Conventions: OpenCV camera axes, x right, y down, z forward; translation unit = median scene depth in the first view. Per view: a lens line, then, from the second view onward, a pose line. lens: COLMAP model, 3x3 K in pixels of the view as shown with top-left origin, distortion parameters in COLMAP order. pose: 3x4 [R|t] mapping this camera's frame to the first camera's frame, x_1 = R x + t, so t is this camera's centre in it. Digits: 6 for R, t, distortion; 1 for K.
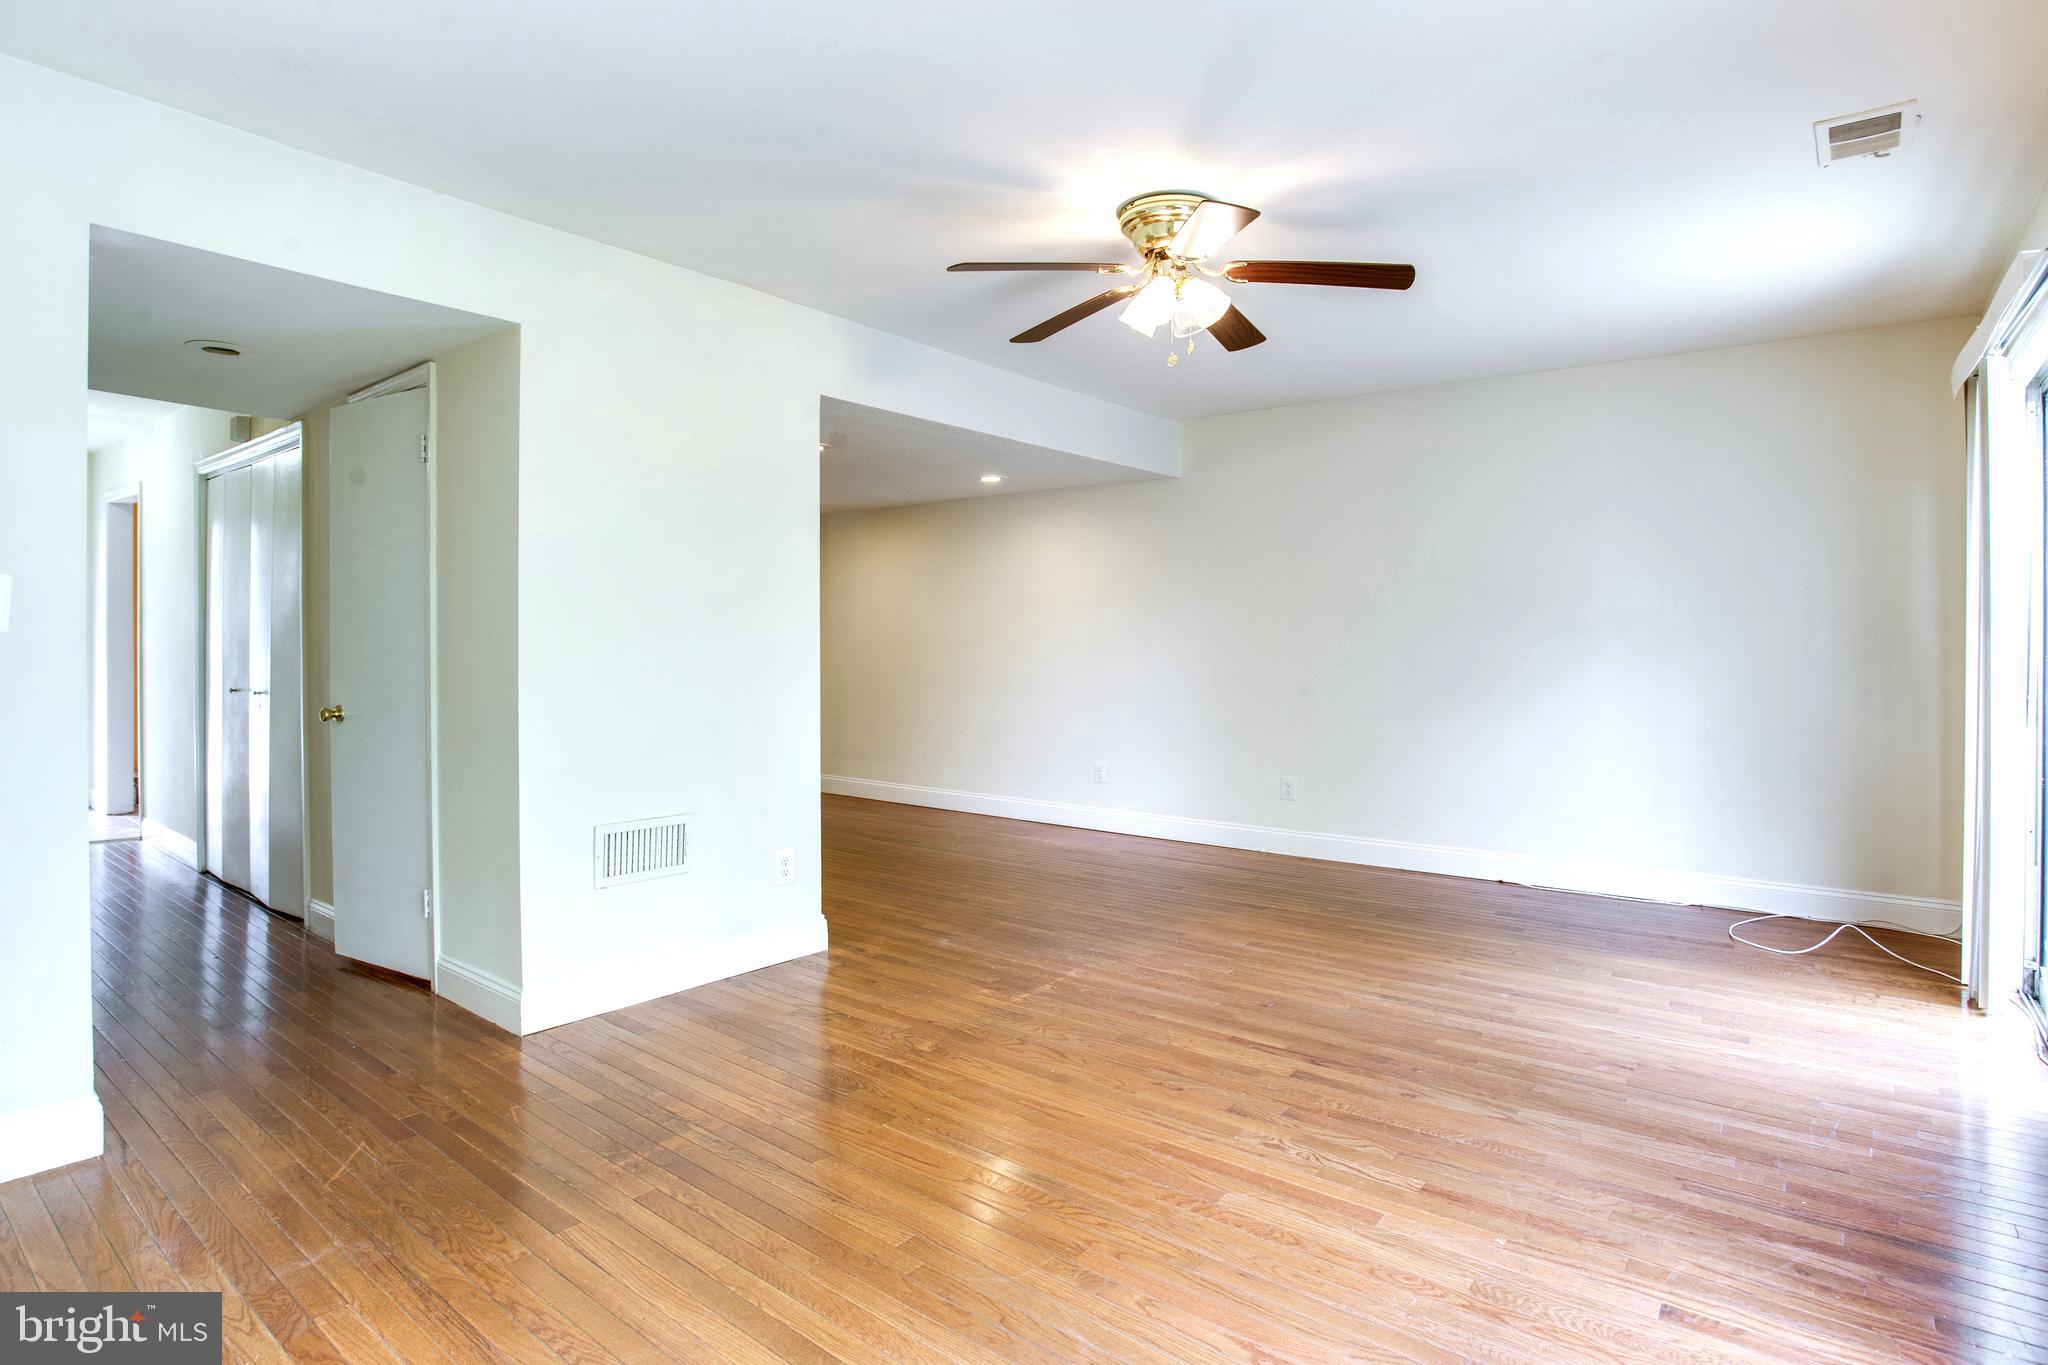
lens RADIAL K [[1034.4, 0, 1050.2], [0, 1034.4, 623.5], [0, 0, 1]] dist [-0.044502, 0.008089]
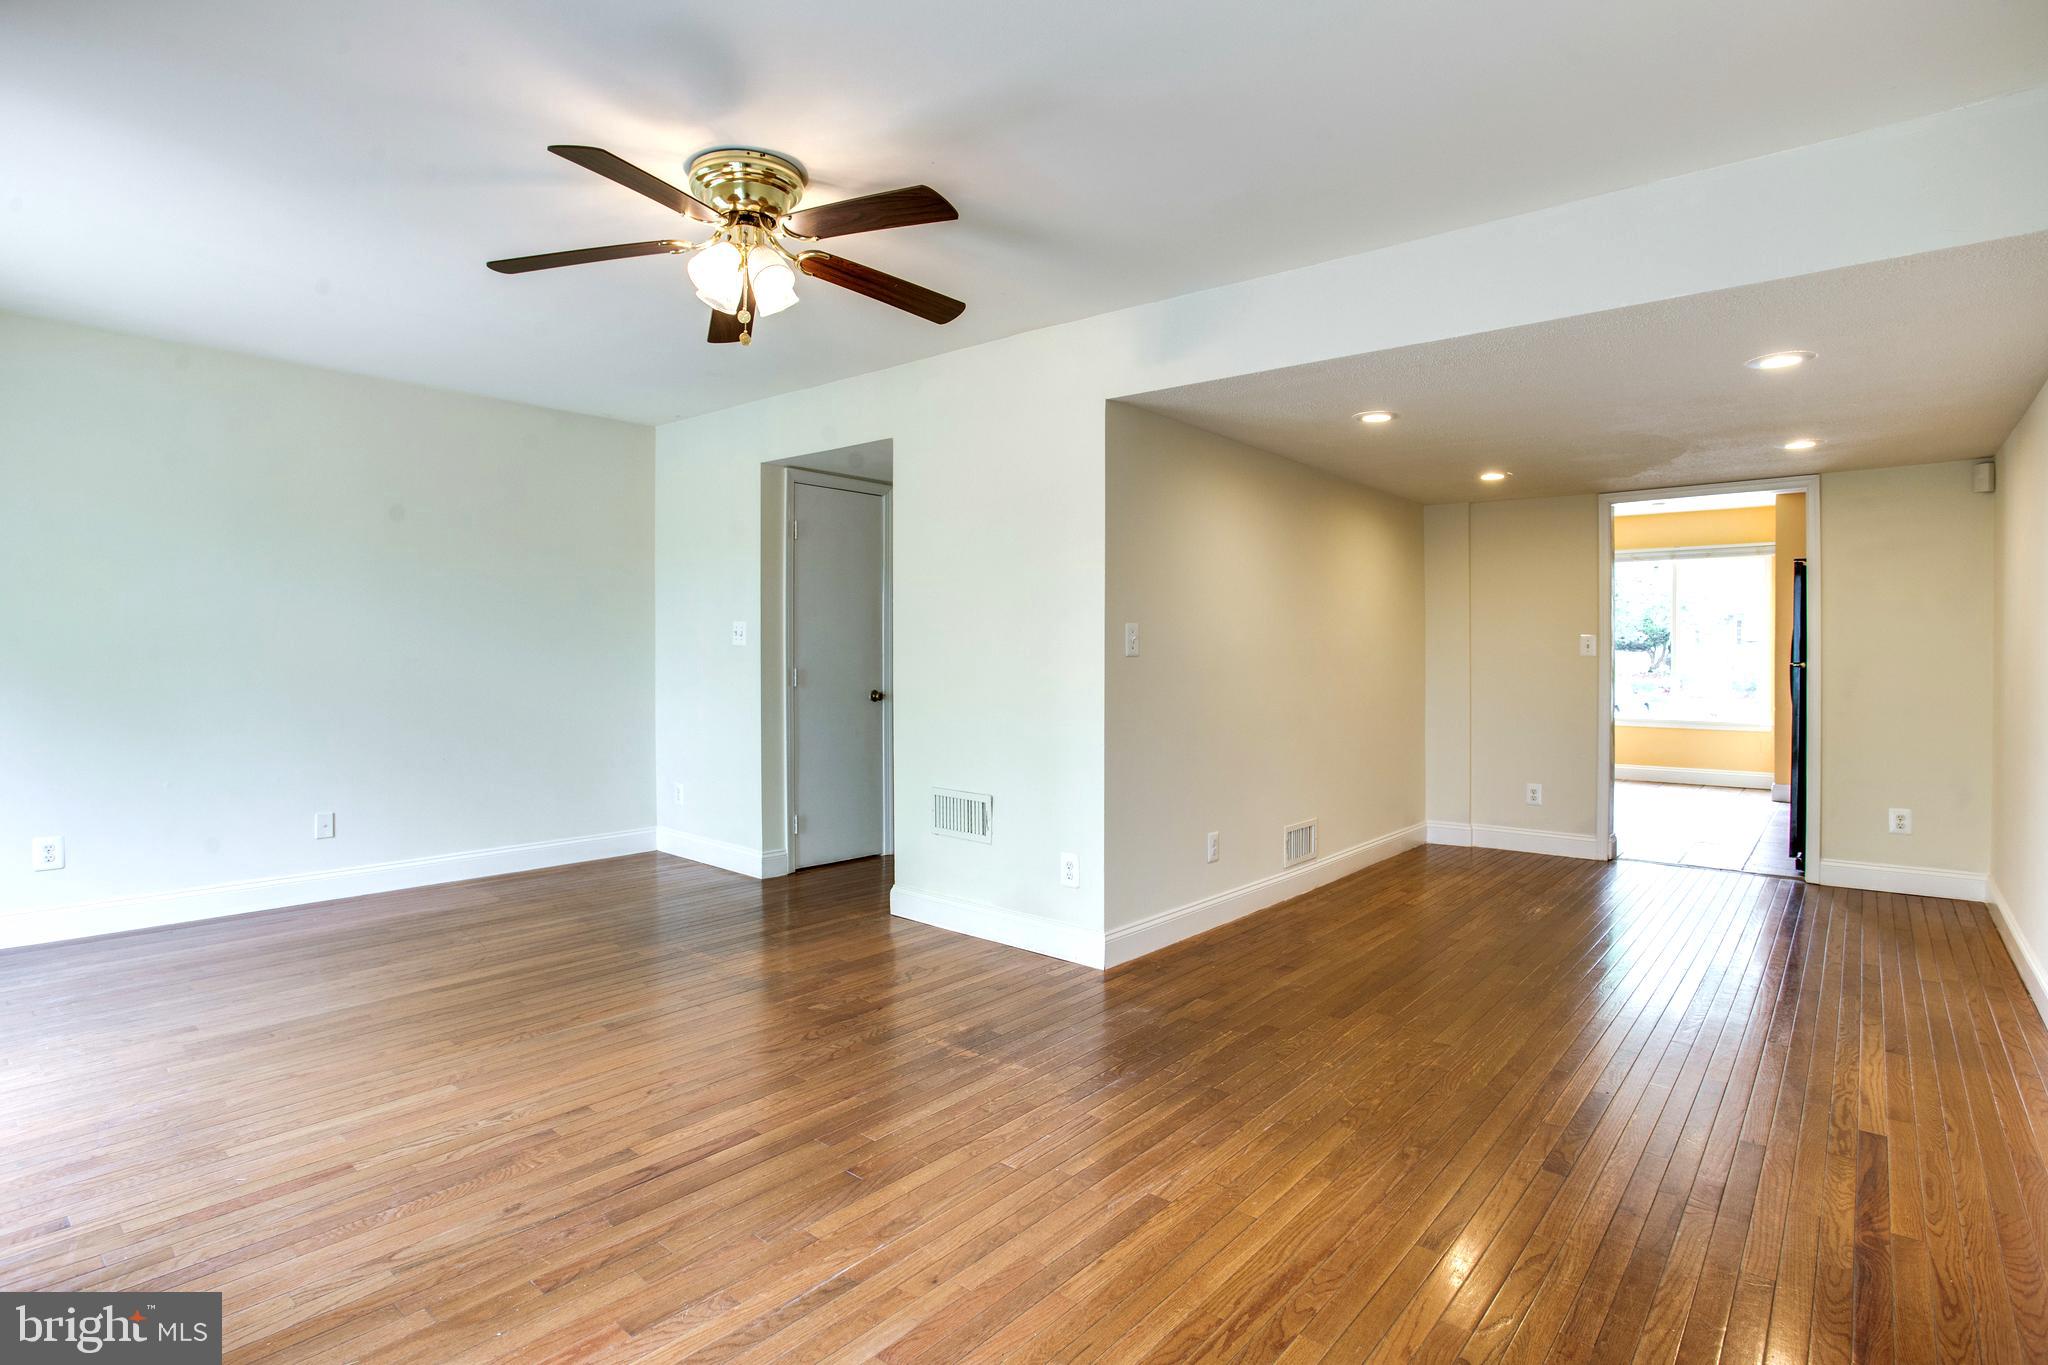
lens RADIAL K [[1034.4, 0, 1021.3], [0, 1034.4, 665.3], [0, 0, 1]] dist [-0.044502, 0.008089]
pose [[-0.057454, 0.009965, -0.998298, 0.898120], [0.010552, 0.999900, 0.009374, 0.021347], [0.998292, -0.009995, -0.057553, 1.157946]]
